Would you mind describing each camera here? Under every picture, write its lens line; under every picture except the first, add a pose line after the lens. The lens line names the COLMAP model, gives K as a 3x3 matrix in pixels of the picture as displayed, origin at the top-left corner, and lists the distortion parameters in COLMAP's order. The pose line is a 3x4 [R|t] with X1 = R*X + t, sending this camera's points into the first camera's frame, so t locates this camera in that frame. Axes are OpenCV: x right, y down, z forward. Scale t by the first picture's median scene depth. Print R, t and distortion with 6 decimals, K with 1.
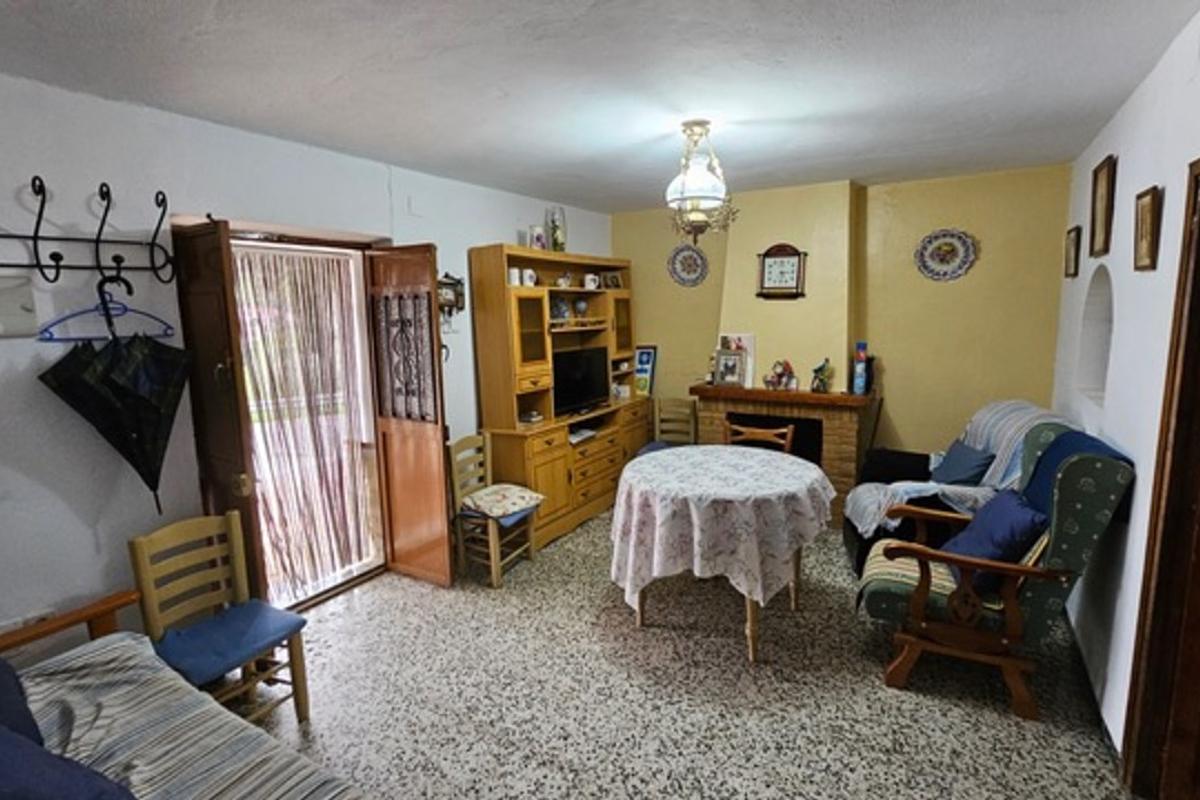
lens RADIAL K [[596.5, 0, 599.5], [0, 596.5, 399.3], [0, 0, 1]] dist [0.002147, -0.000099]
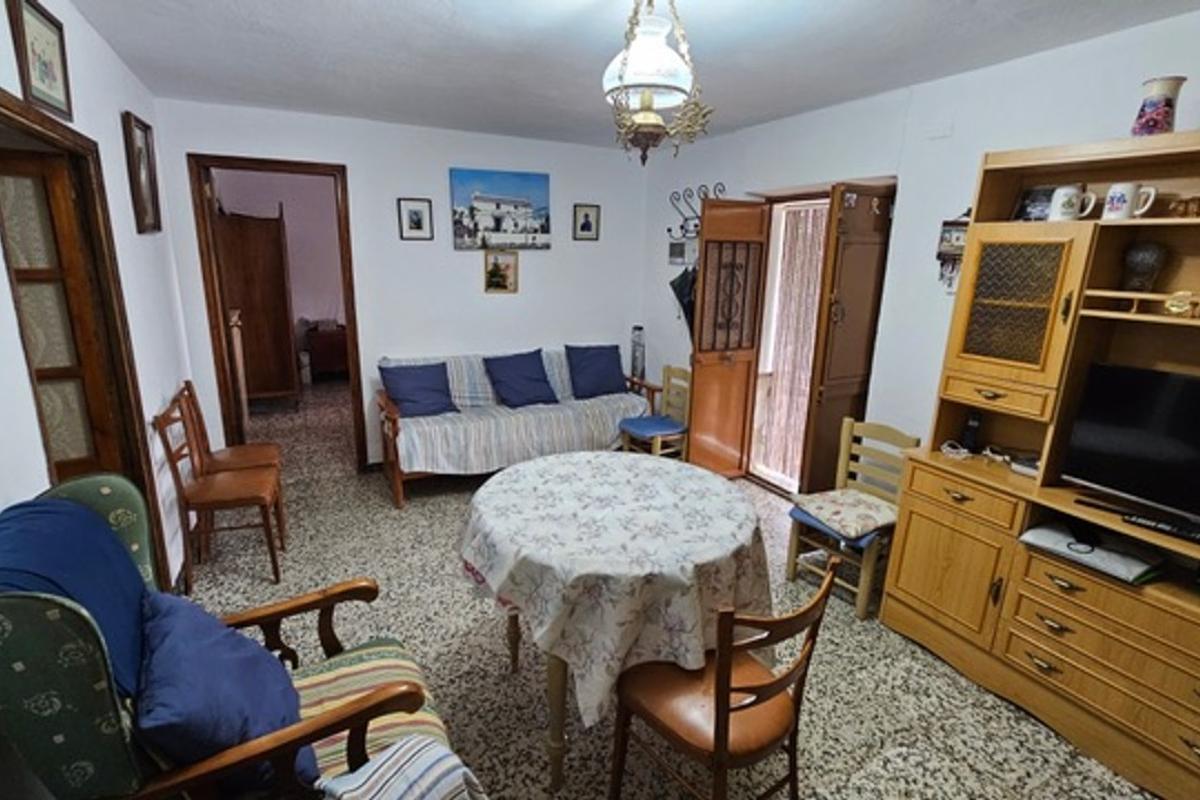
lens RADIAL K [[596.5, 0, 597.5], [0, 596.5, 404.6], [0, 0, 1]] dist [0.002147, -0.000099]
pose [[-0.538817, 0.214185, -0.814740, 0.760970], [-0.139016, 0.931273, 0.336756, -0.215765], [0.830874, 0.294711, -0.472011, 1.296986]]
